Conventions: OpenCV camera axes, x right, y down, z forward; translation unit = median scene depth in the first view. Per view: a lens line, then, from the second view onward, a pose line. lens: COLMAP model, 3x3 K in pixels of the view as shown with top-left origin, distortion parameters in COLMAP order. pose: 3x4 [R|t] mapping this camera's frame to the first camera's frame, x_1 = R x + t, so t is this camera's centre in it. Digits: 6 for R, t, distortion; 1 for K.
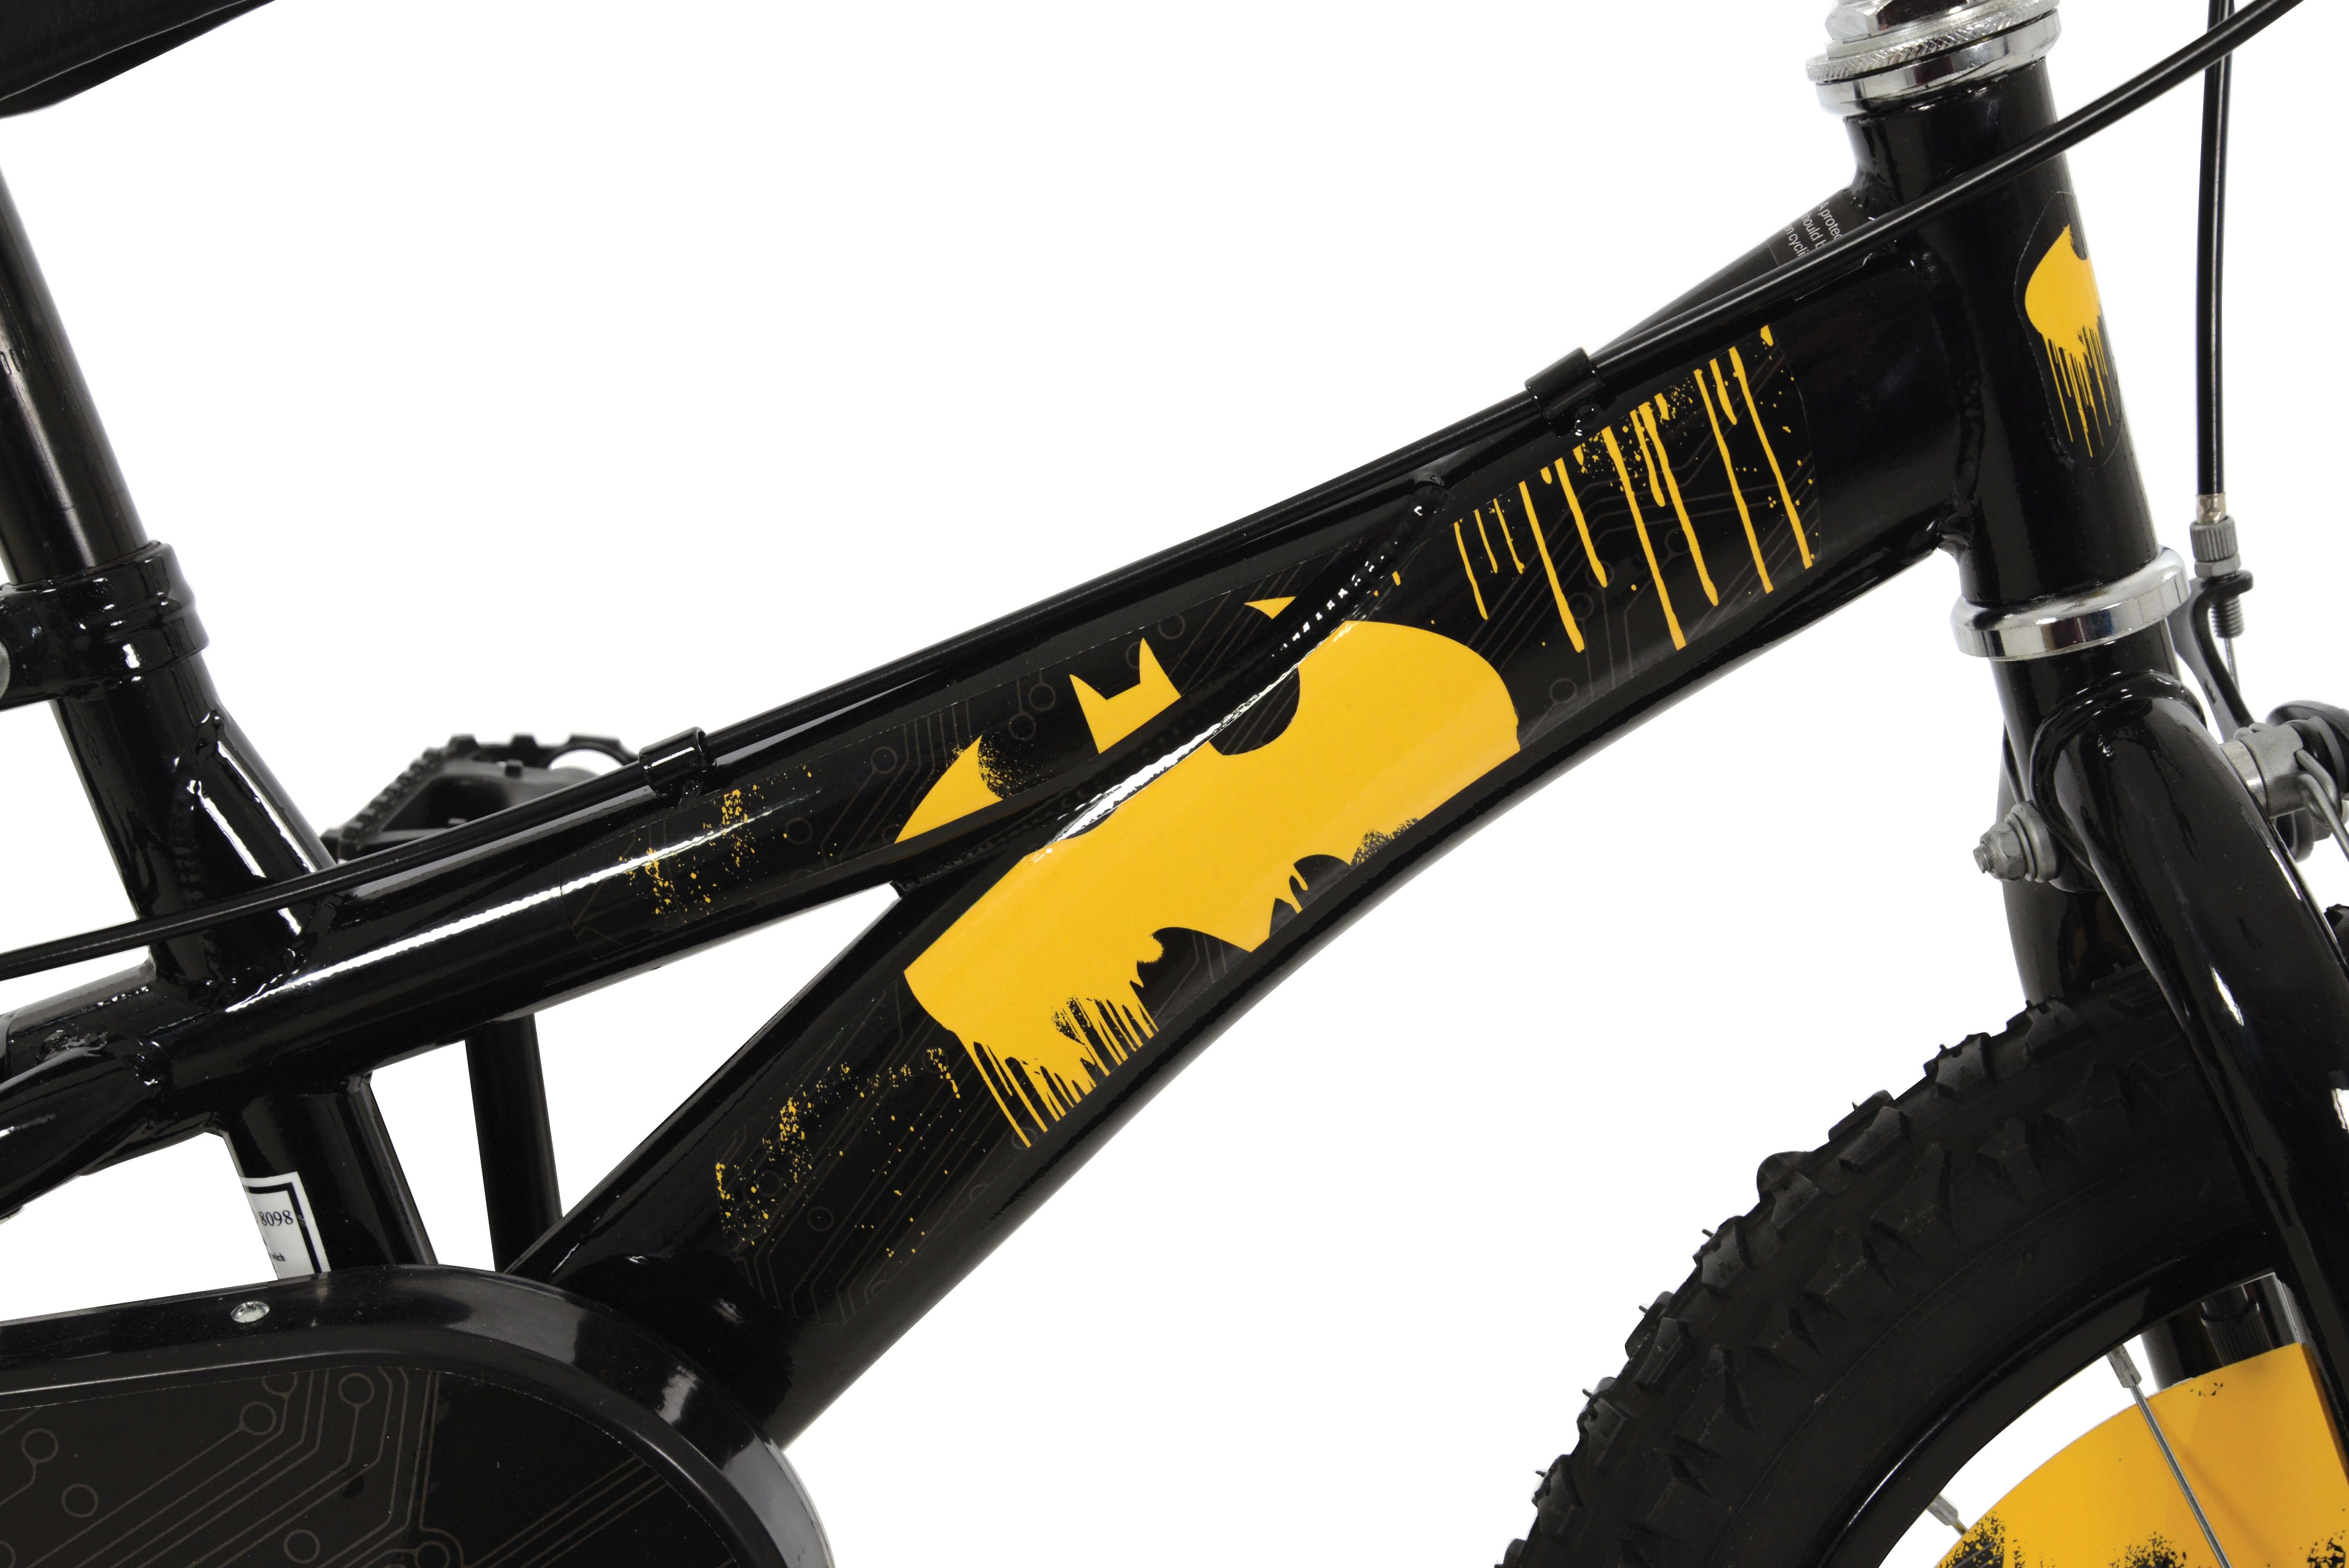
lens RADIAL K [[3555.5, 0, 1174.5], [0, 3555.5, 784.0], [0, 0, 1]] dist [0.260638, 0.107510]
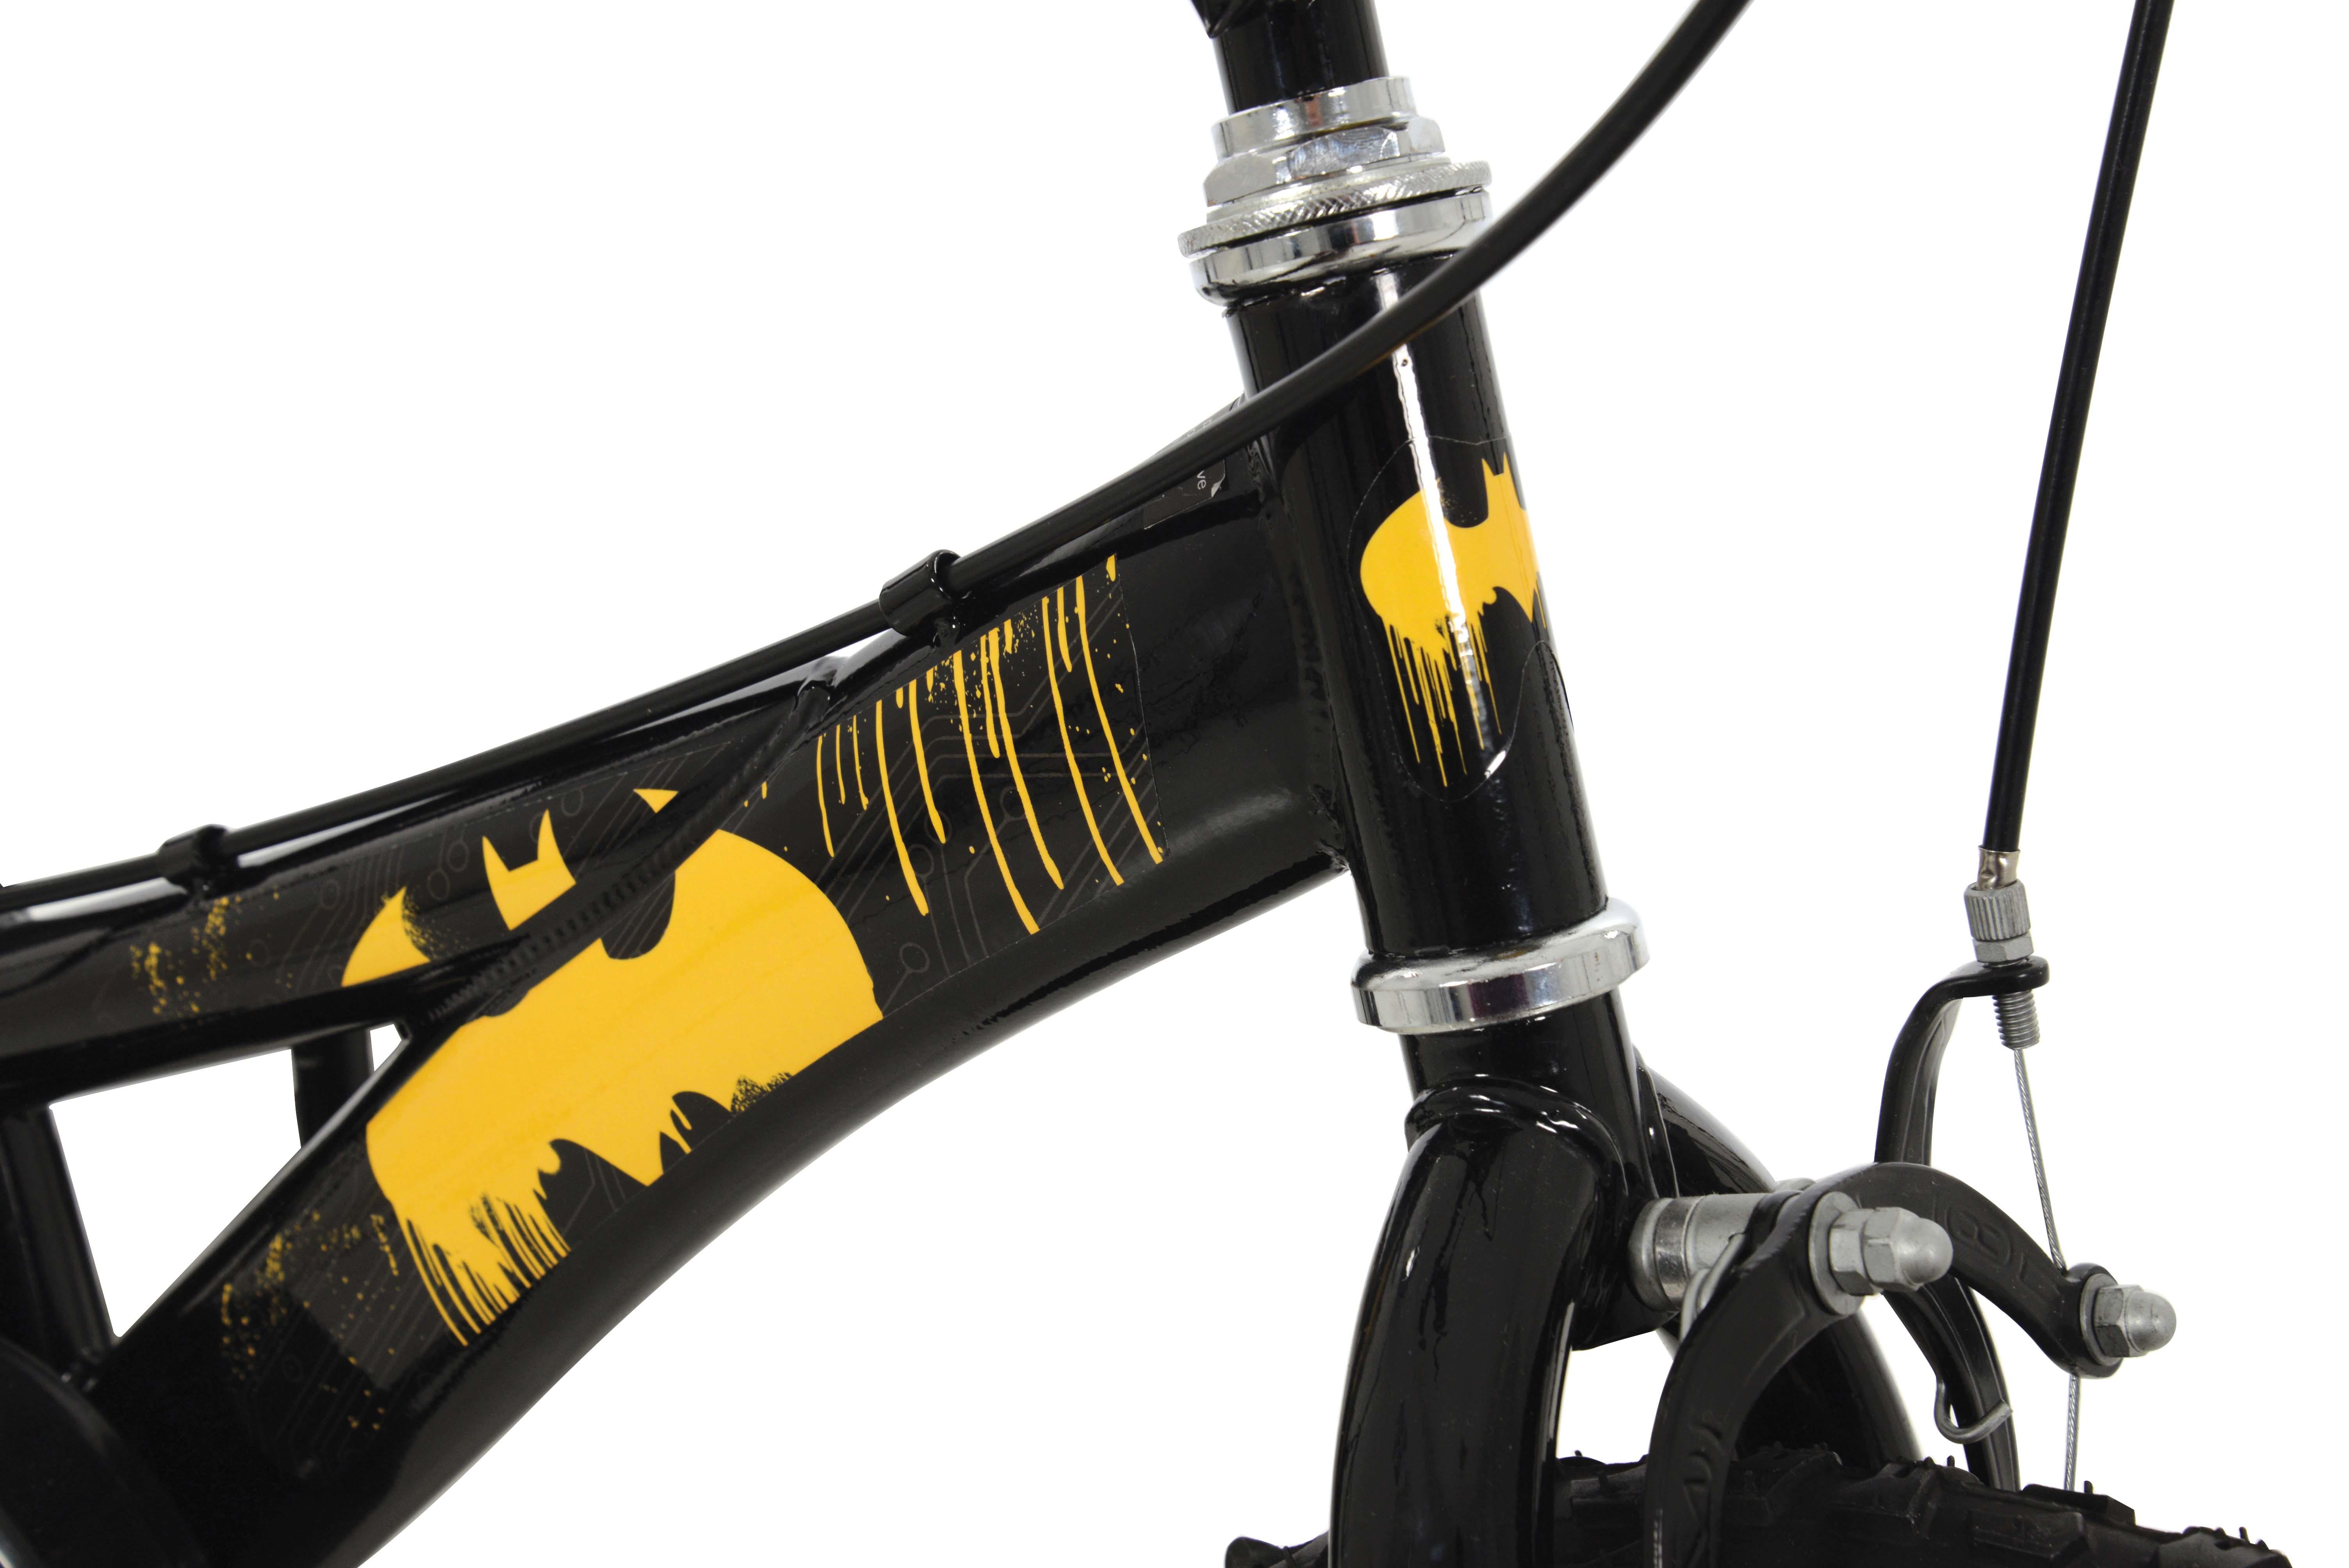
lens RADIAL K [[3555.5, 0, 1174.5], [0, 3555.5, 784.0], [0, 0, 1]] dist [0.260638, 0.107510]
pose [[0.831756, 0.161205, -0.531221, 0.592312], [-0.145750, 0.986754, 0.071234, -0.133729], [0.535667, 0.018176, 0.844233, 0.341711]]
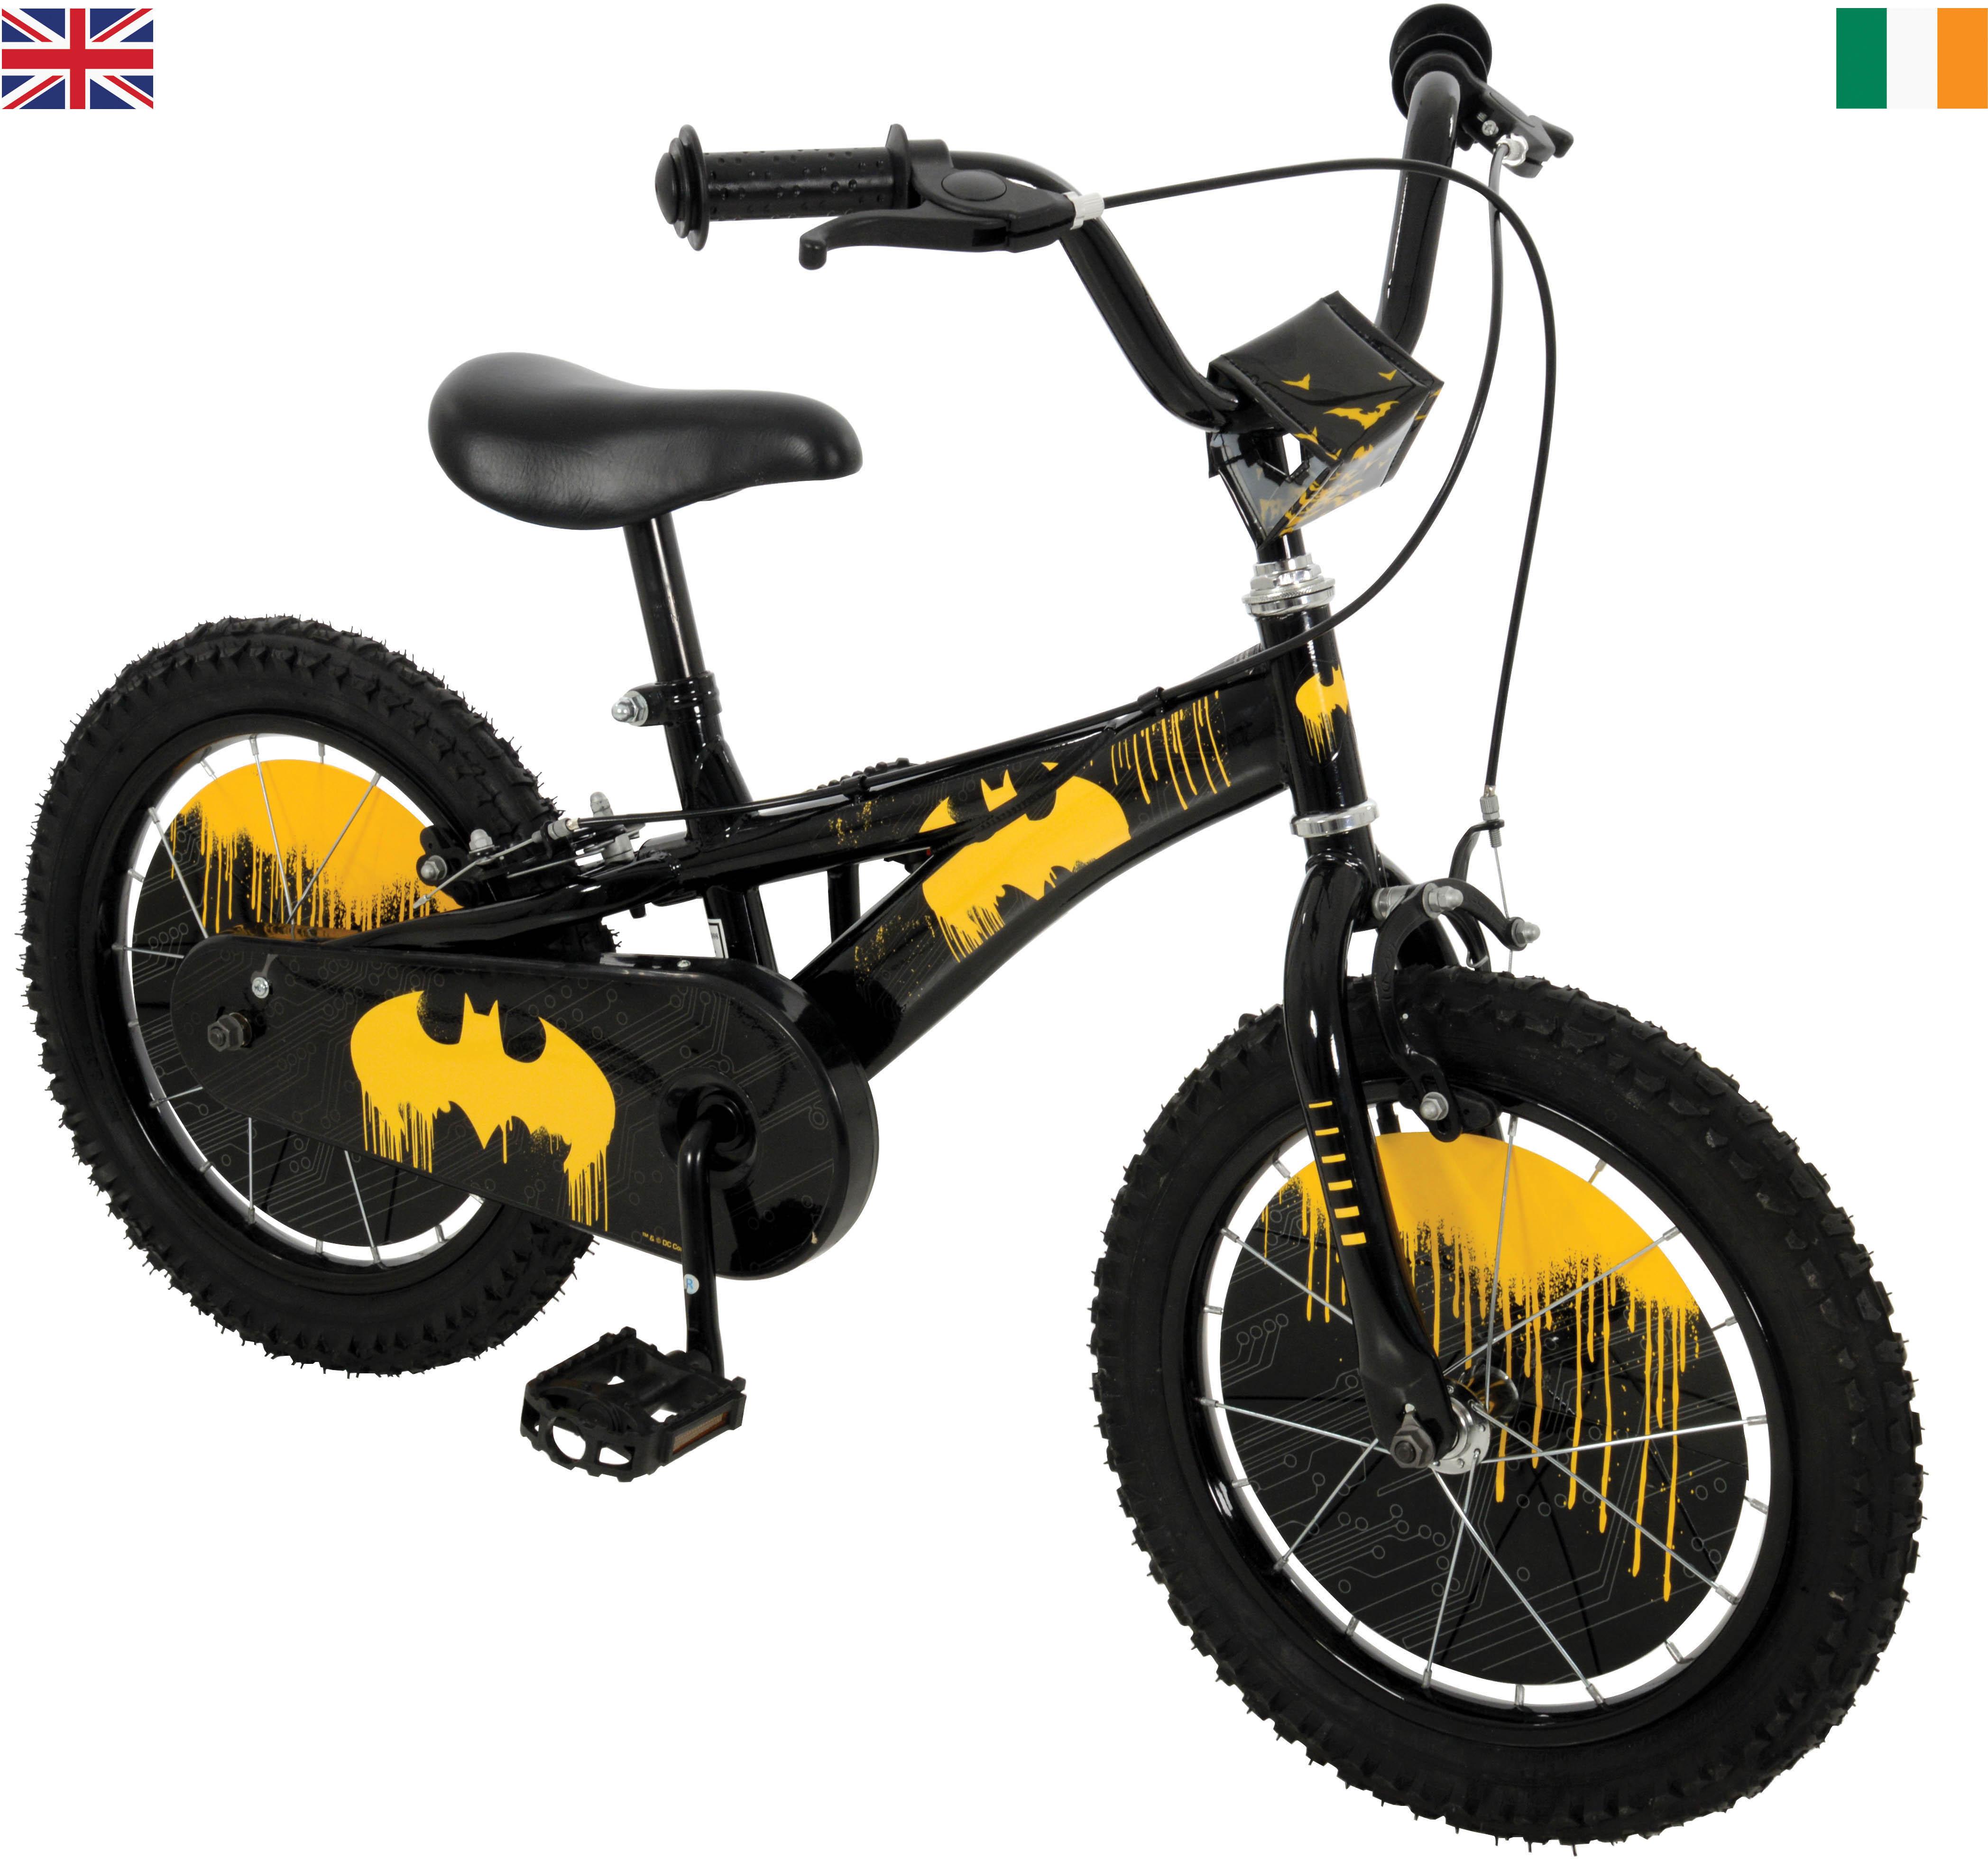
lens RADIAL K [[6619.9, 0, 994.0], [0, 6619.9, 929.5], [0, 0, 1]] dist [0.815656, -1.134265]
pose [[0.852603, 0.179153, -0.490890, 2.353777], [-0.160622, 0.983764, 0.080054, -0.309366], [0.497262, 0.010594, 0.867536, -3.146833]]
